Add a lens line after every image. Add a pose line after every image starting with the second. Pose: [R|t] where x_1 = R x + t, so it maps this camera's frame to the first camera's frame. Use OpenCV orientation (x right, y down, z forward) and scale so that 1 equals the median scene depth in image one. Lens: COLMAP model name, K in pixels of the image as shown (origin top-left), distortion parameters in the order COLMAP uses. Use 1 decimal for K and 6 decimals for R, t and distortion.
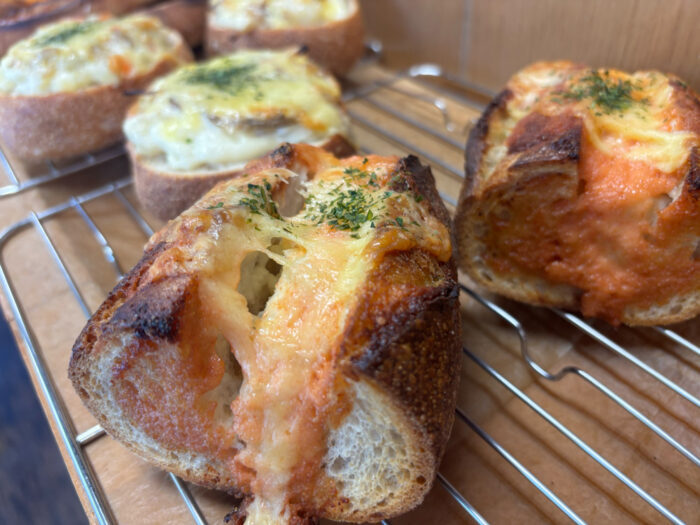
lens RADIAL K [[531.6, 0, 350.0], [0, 531.6, 262.5], [0, 0, 1]] dist [0.043622, -0.064906]
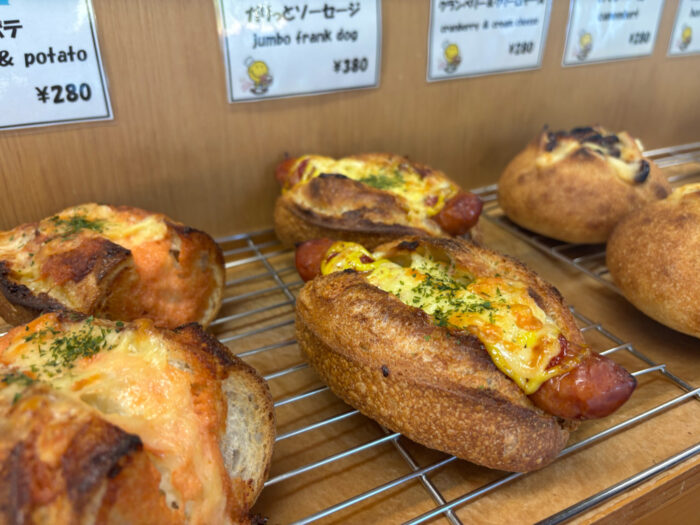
lens RADIAL K [[531.6, 0, 350.0], [0, 531.6, 262.5], [0, 0, 1]] dist [0.043622, -0.064906]
pose [[0.215896, -0.429917, 0.876676, -0.704343], [0.656858, 0.728263, 0.195374, -0.054485], [-0.722445, 0.533671, 0.439623, -0.091050]]
